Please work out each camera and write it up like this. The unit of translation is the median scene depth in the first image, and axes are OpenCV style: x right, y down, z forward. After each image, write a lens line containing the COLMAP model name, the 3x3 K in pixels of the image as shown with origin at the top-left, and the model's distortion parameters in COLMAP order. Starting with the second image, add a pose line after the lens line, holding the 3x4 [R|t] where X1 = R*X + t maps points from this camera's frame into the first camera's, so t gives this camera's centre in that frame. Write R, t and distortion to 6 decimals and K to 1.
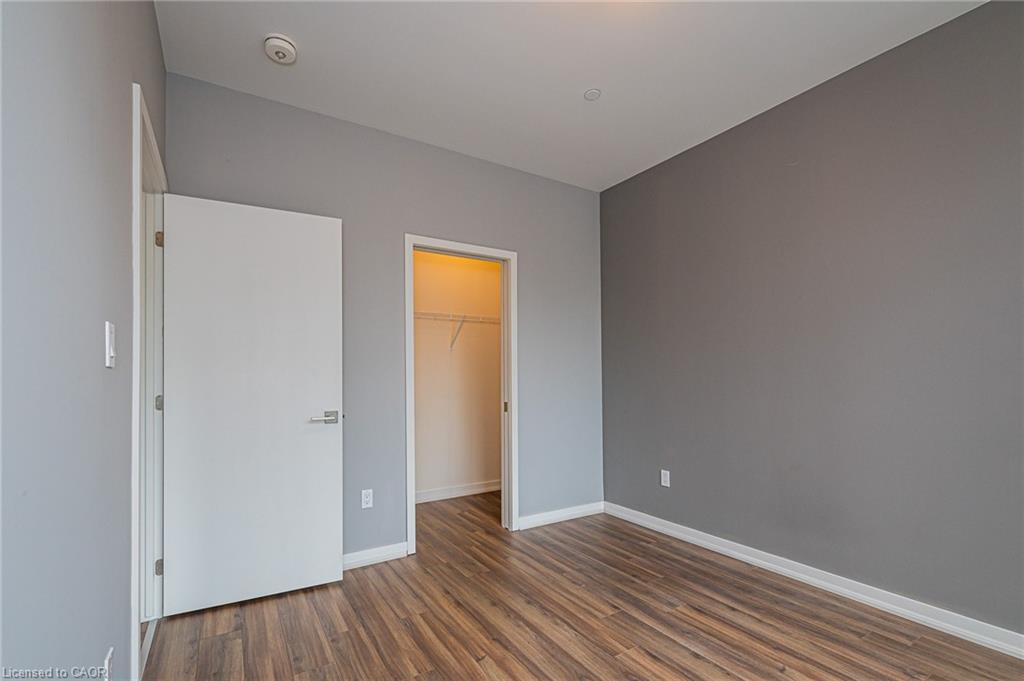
lens RADIAL K [[451.4, 0, 516.1], [0, 451.4, 361.5], [0, 0, 1]] dist [0.003817, -0.000752]
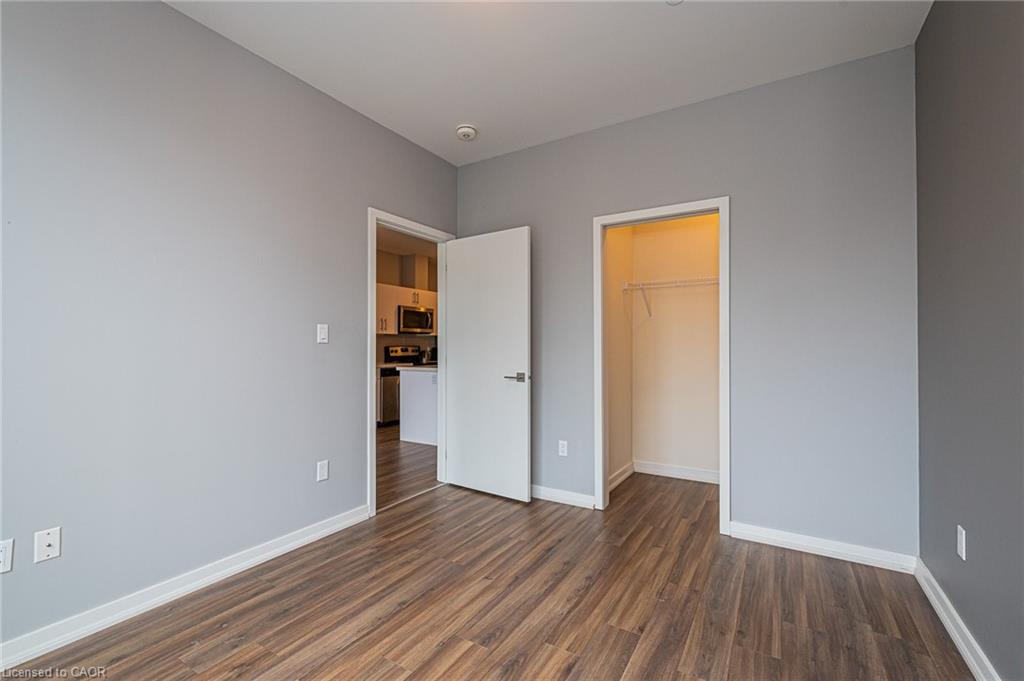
lens RADIAL K [[451.4, 0, 504.6], [0, 451.4, 342.8], [0, 0, 1]] dist [0.003817, -0.000752]
pose [[0.442873, 0.008095, -0.896548, 0.811802], [0.023513, 0.999510, 0.020639, -0.008084], [0.896276, -0.030222, 0.442466, 0.400212]]
